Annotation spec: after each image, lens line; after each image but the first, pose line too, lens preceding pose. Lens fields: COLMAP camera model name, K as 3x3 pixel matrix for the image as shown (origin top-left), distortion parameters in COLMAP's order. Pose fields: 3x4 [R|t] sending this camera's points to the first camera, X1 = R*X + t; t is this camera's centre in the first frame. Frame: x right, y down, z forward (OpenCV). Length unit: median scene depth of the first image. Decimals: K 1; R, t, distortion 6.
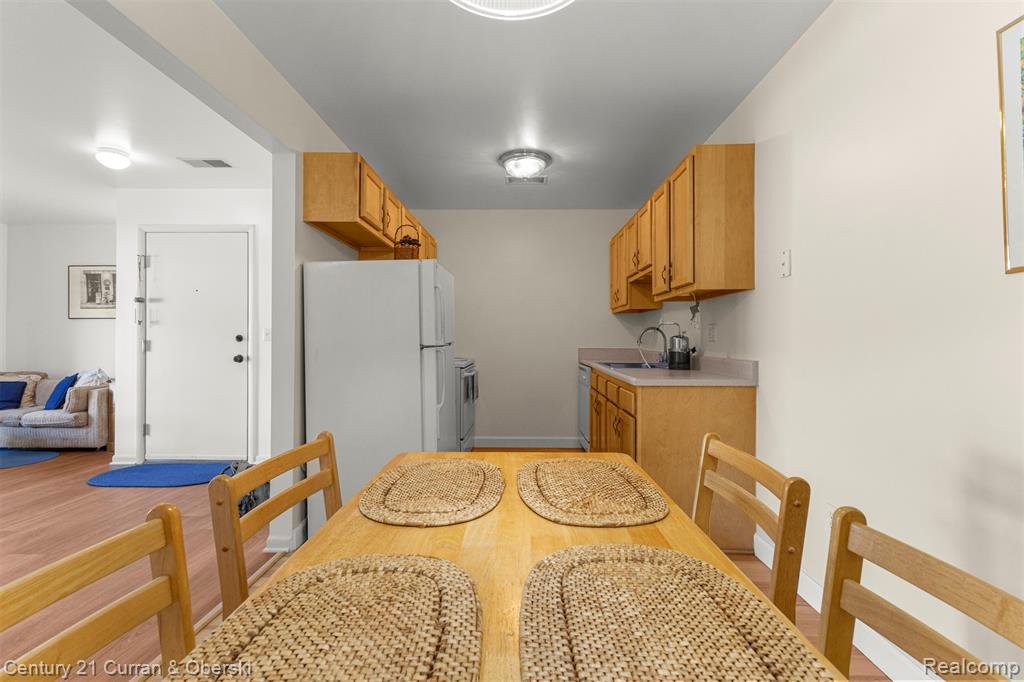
lens RADIAL K [[440.3, 0, 512.2], [0, 440.3, 335.7], [0, 0, 1]] dist [0.007357, 0.000145]
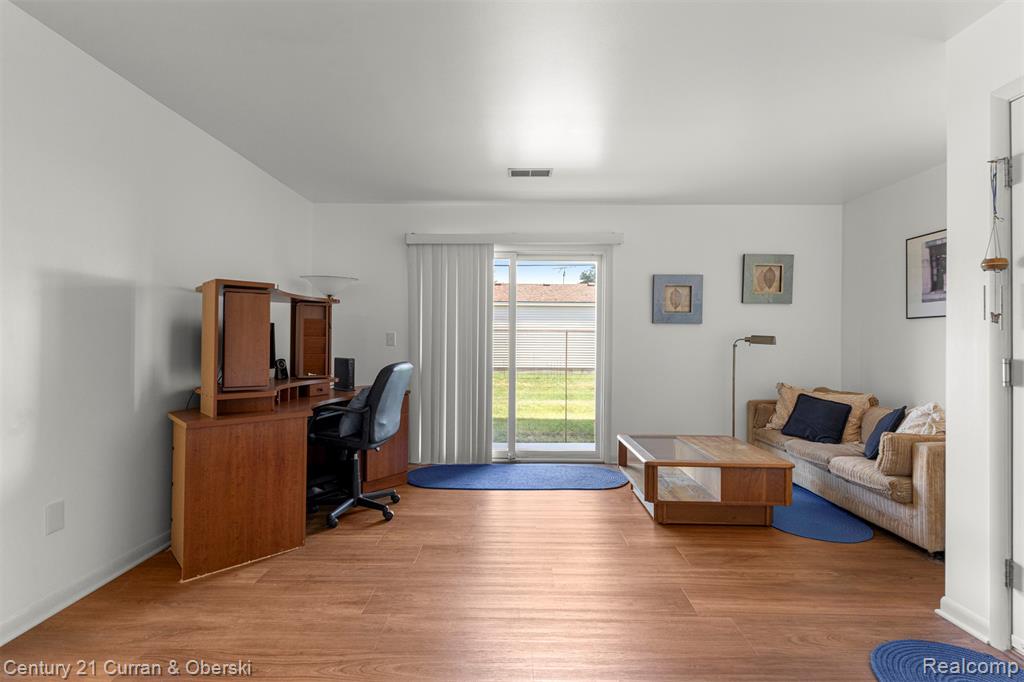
lens RADIAL K [[473.2, 0, 513.3], [0, 473.2, 336.6], [0, 0, 1]] dist [0.004277, -0.000378]
pose [[0.013340, -0.006989, -0.999887, -0.434456], [-0.001172, 0.999975, -0.007006, -0.008552], [0.999910, 0.001265, 0.013331, 0.589308]]
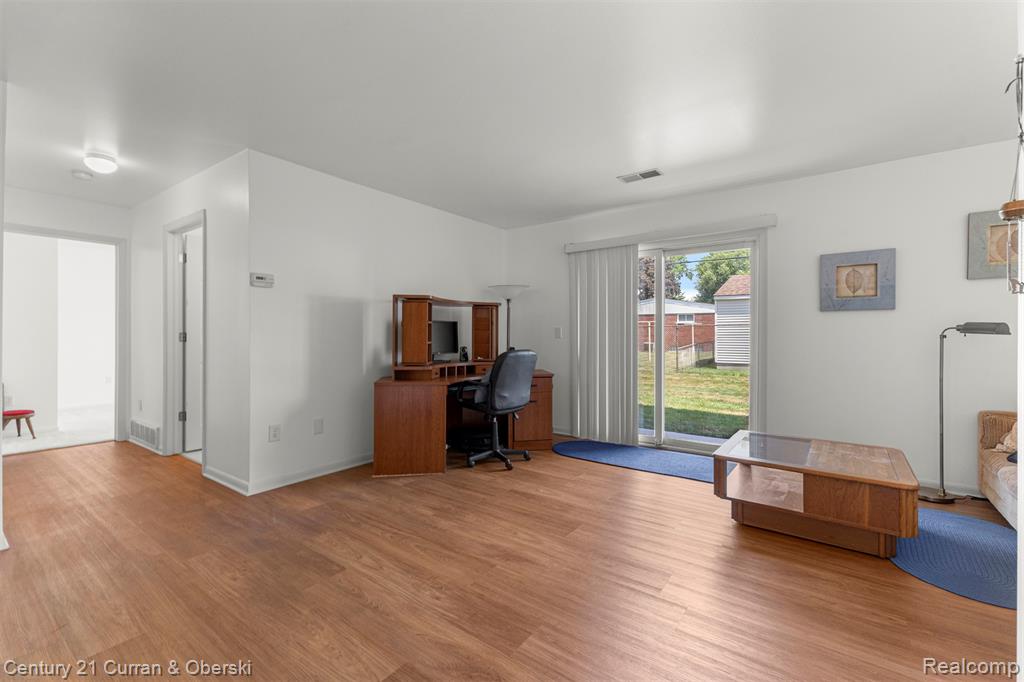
lens RADIAL K [[440.3, 0, 512.2], [0, 440.3, 335.7], [0, 0, 1]] dist [0.007357, 0.000145]
pose [[-0.577513, 0.000196, -0.816381, -0.448455], [0.003797, 0.999990, -0.002446, 0.002601], [0.816372, -0.004512, -0.577508, 0.988725]]
